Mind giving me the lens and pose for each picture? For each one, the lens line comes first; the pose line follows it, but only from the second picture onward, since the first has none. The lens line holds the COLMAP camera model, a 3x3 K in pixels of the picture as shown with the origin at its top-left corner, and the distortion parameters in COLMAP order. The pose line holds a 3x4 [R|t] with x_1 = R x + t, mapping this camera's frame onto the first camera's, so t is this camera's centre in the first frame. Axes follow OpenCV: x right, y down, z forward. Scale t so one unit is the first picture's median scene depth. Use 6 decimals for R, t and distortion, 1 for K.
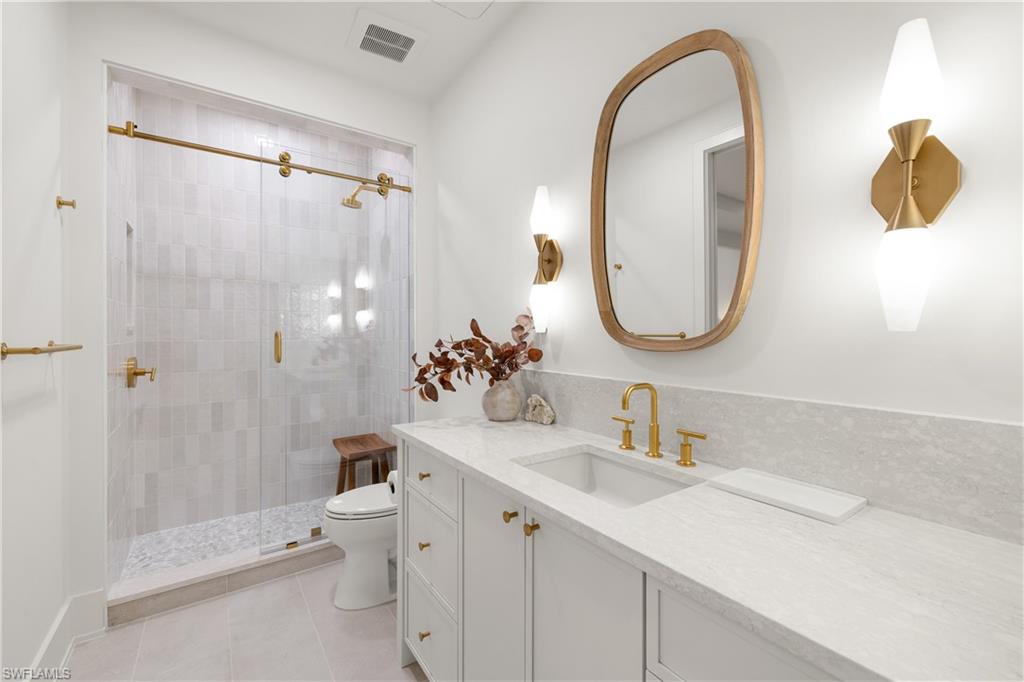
lens RADIAL K [[428.4, 0, 509.1], [0, 428.4, 337.5], [0, 0, 1]] dist [0.000108, 0.000522]
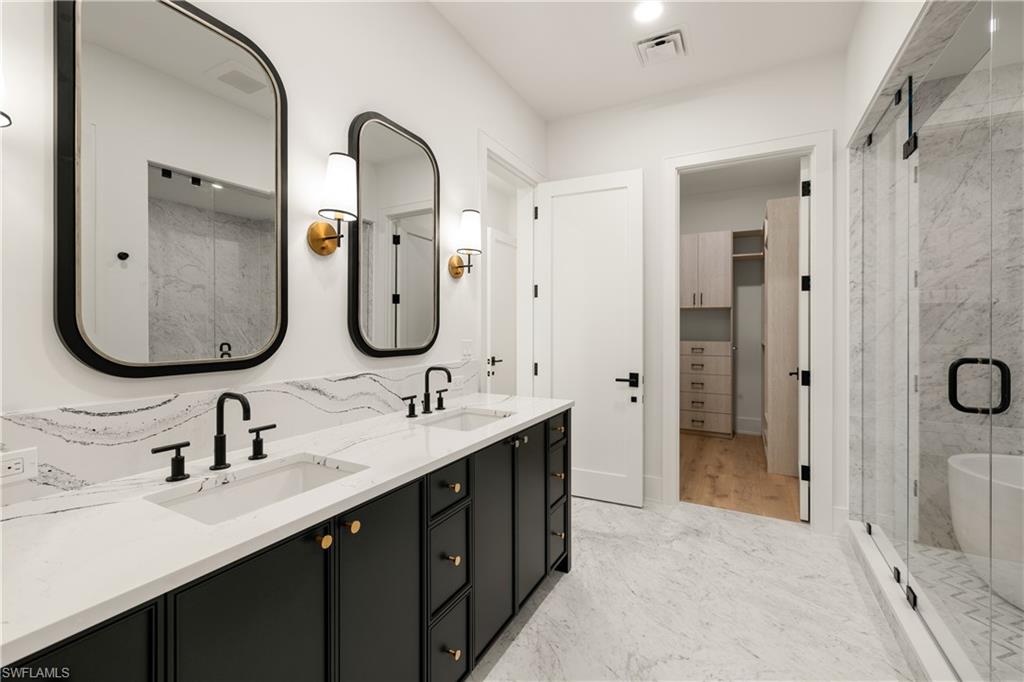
lens RADIAL K [[428.4, 0, 508.2], [0, 428.4, 331.7], [0, 0, 1]] dist [0.000108, 0.000522]
pose [[-0.444013, -0.010973, 0.895953, -1.171910], [0.003530, 0.999896, 0.013996, -0.036168], [-0.896013, 0.009377, -0.443928, 1.430322]]
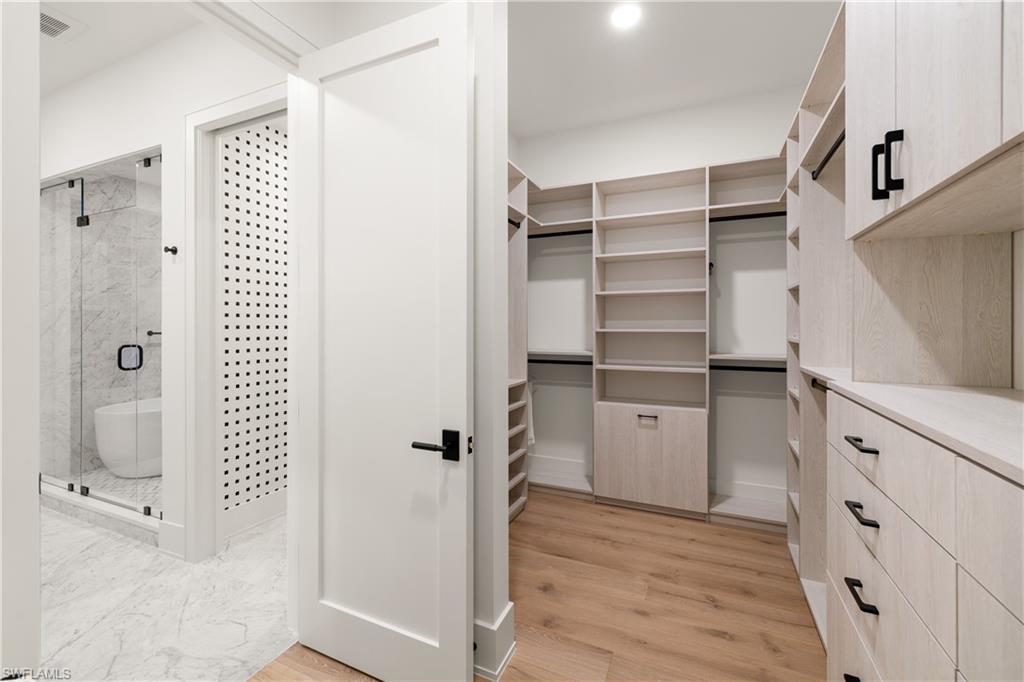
lens RADIAL K [[428.4, 0, 509.5], [0, 428.4, 327.5], [0, 0, 1]] dist [0.000108, 0.000522]
pose [[-0.856722, -0.012466, -0.515628, -1.284937], [-0.011599, 0.999921, -0.004902, -0.054451], [0.515648, 0.001781, -0.856799, 2.860700]]
